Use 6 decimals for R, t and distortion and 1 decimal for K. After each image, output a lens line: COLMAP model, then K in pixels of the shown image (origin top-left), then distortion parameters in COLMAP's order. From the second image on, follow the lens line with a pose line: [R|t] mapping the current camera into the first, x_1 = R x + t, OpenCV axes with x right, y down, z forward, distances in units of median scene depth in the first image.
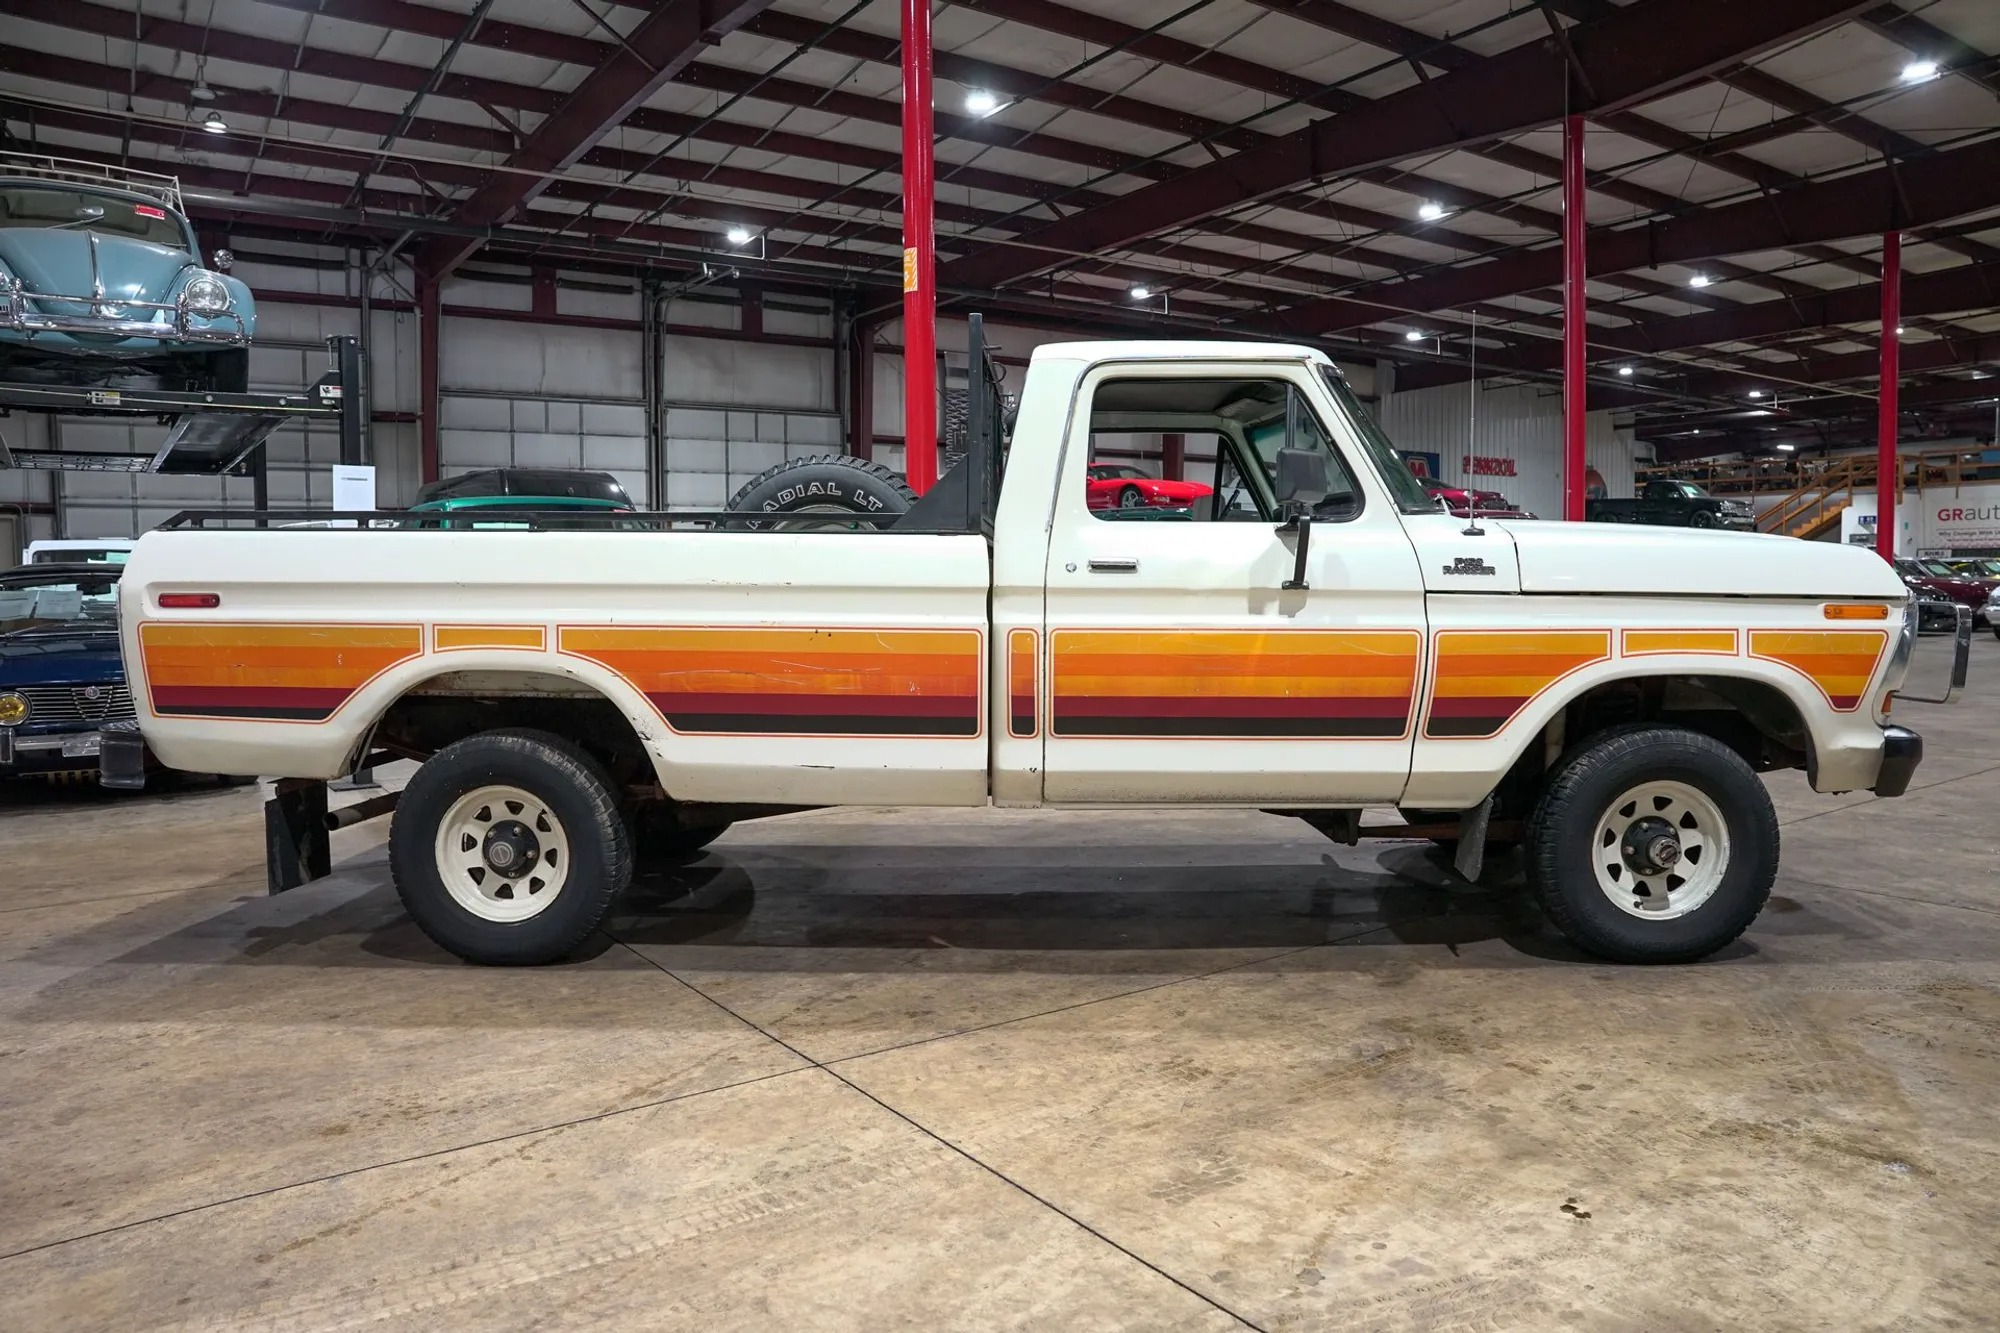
lens RADIAL K [[1370.5, 0, 1008.4], [0, 1370.5, 660.2], [0, 0, 1]] dist [-0.140088, 0.109712]
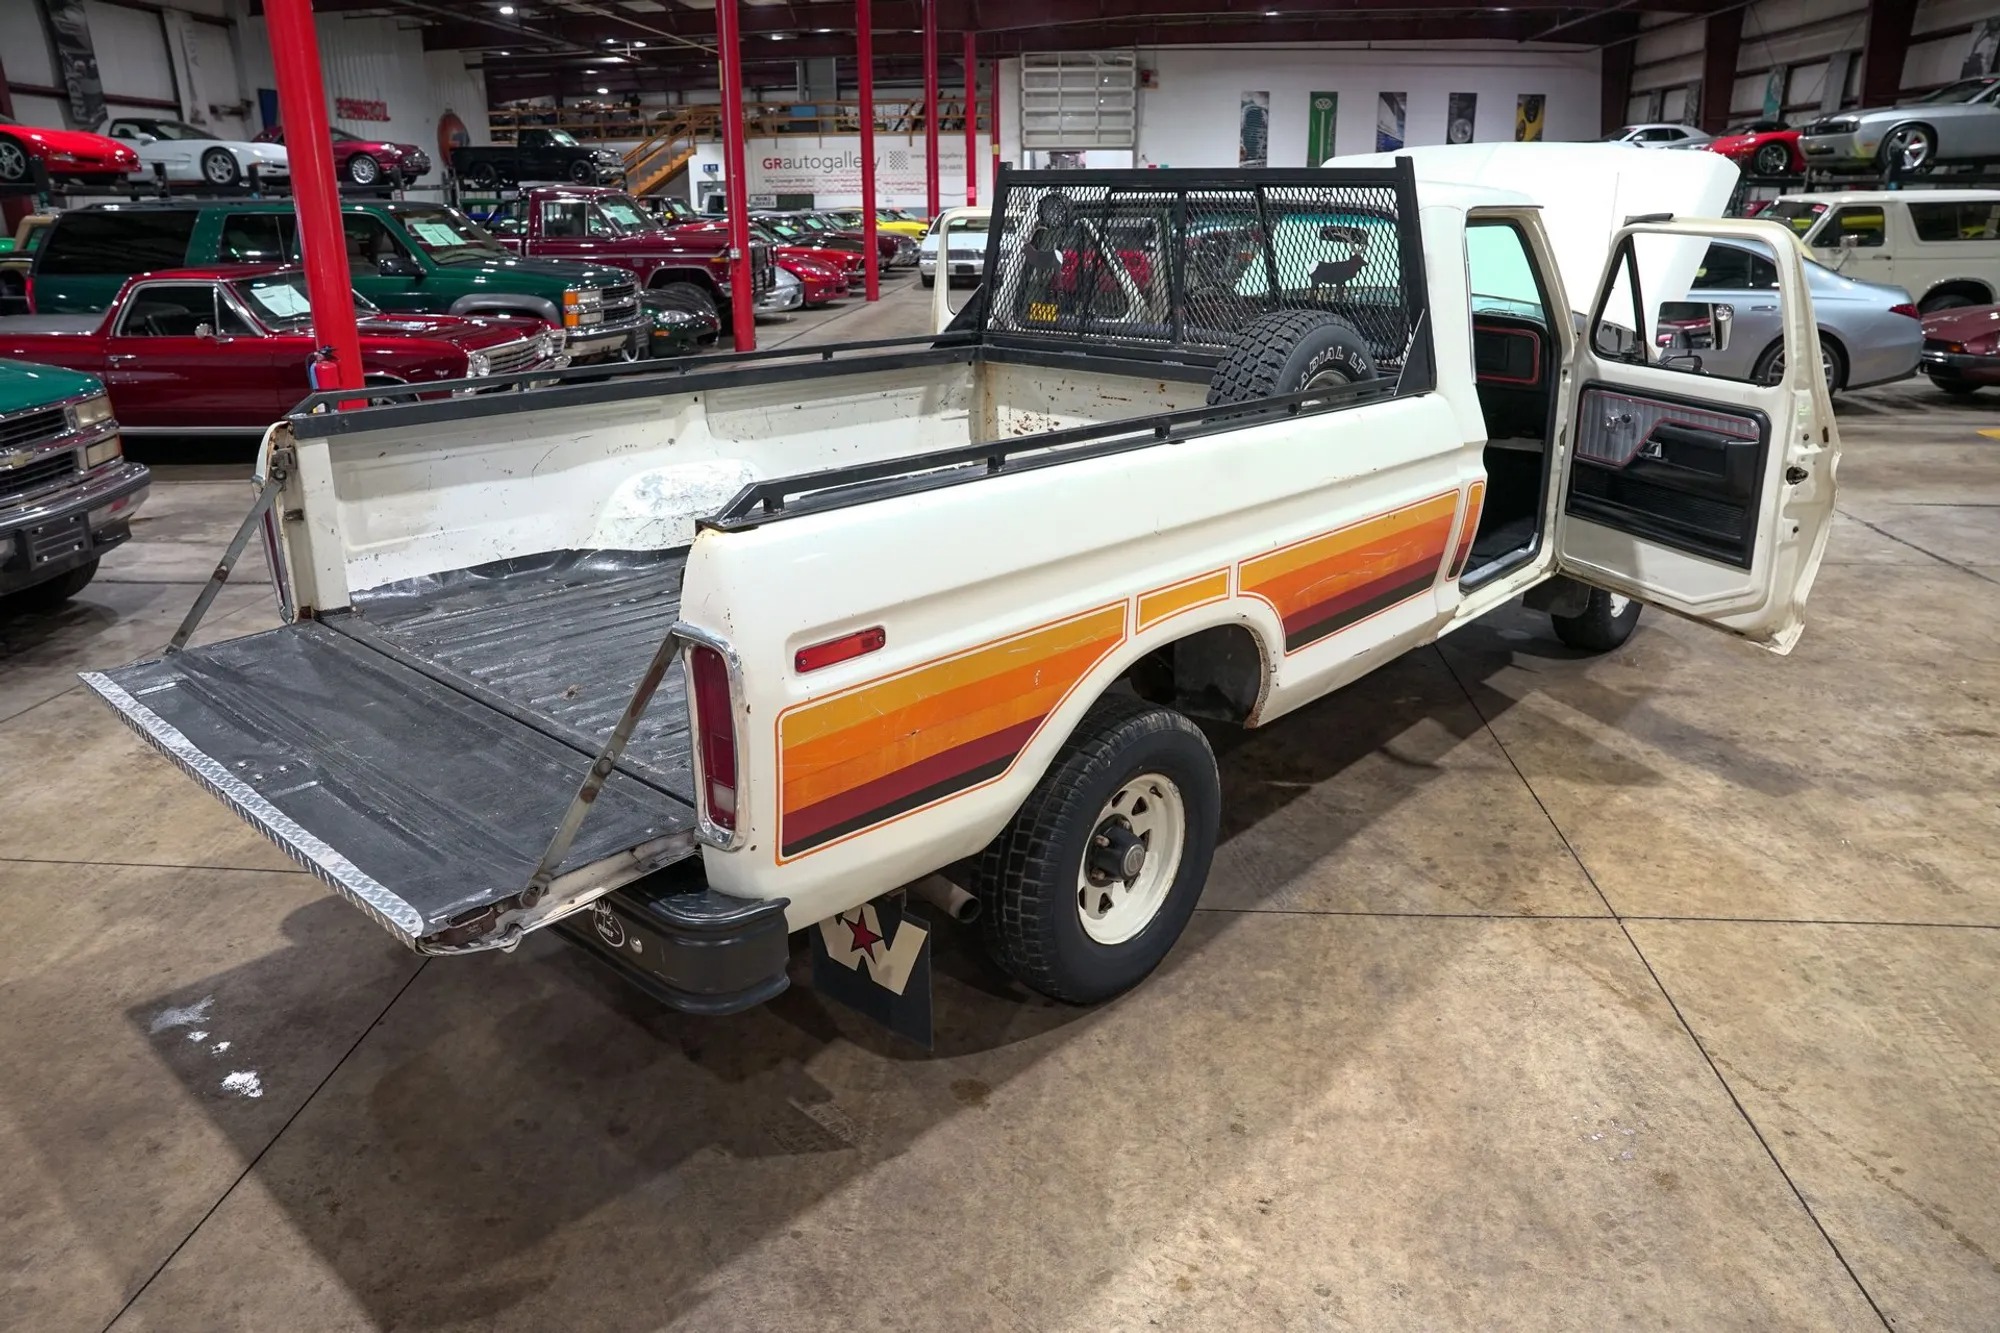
lens RADIAL K [[1370.5, 0, 1005.7], [0, 1370.5, 656.8], [0, 0, 1]] dist [-0.140088, 0.109712]
pose [[0.645110, -0.244904, 0.723779, -0.985762], [0.048626, 0.958481, 0.280979, -0.198216], [-0.762541, -0.146068, 0.630234, 0.583853]]
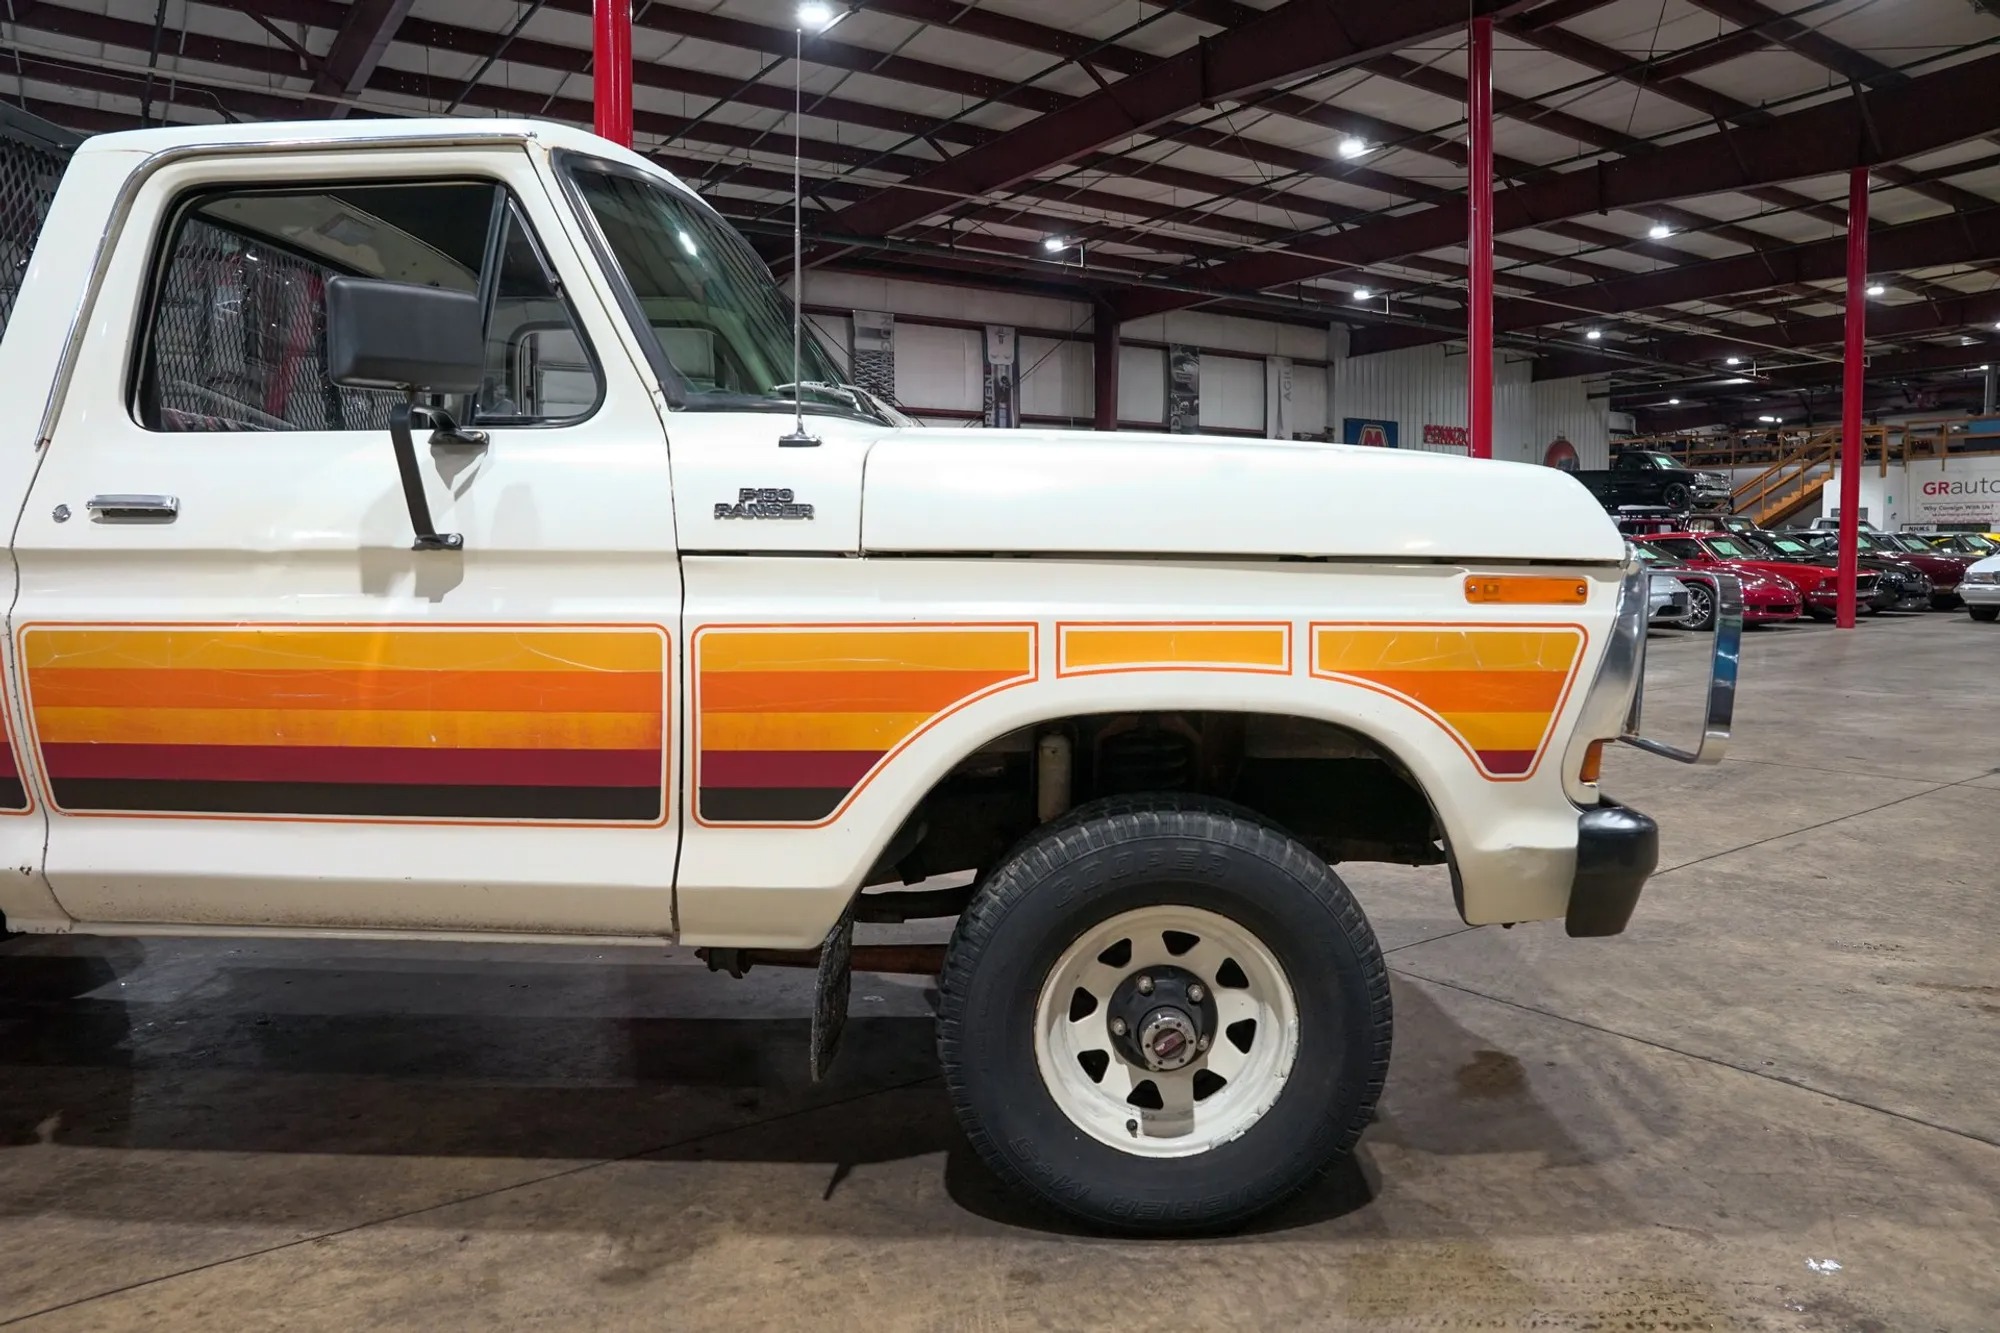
lens RADIAL K [[1370.5, 0, 1005.7], [0, 1370.5, 657.9], [0, 0, 1]] dist [-0.140088, 0.109712]
pose [[0.999999, 0.001240, 0.000621, 0.420661], [-0.001250, 0.999873, 0.015877, -0.017303], [-0.000601, -0.015878, 0.999874, 0.449881]]
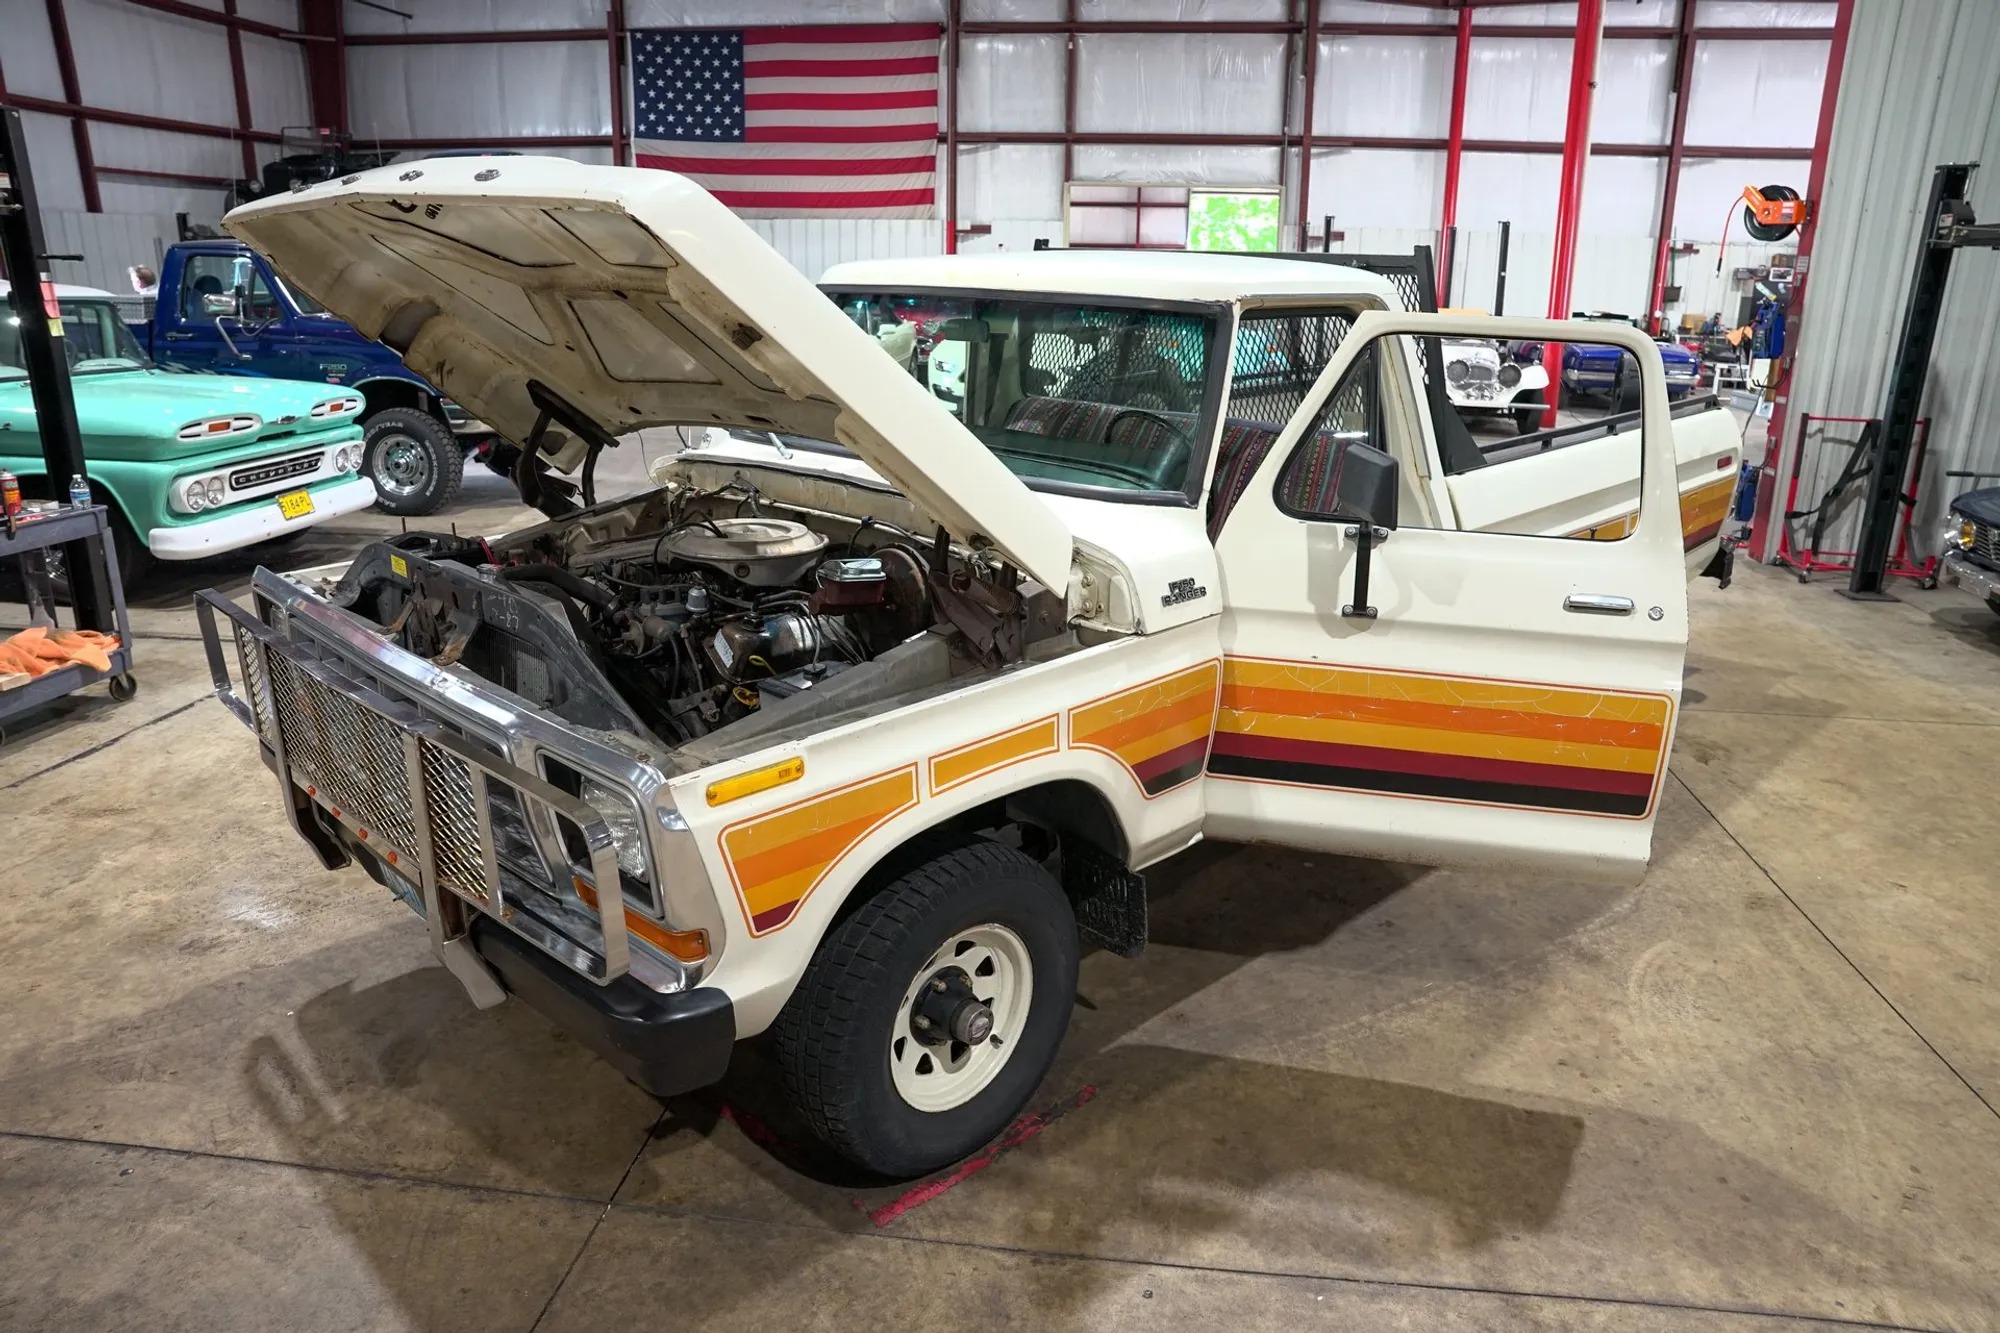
lens RADIAL K [[1370.5, 0, 1004.1], [0, 1370.5, 662.4], [0, 0, 1]] dist [-0.140088, 0.109712]
pose [[-0.679213, 0.210225, -0.703189, 0.952335], [-0.053972, 0.941200, 0.333512, -0.306152], [0.731954, 0.264478, -0.627929, 1.876618]]
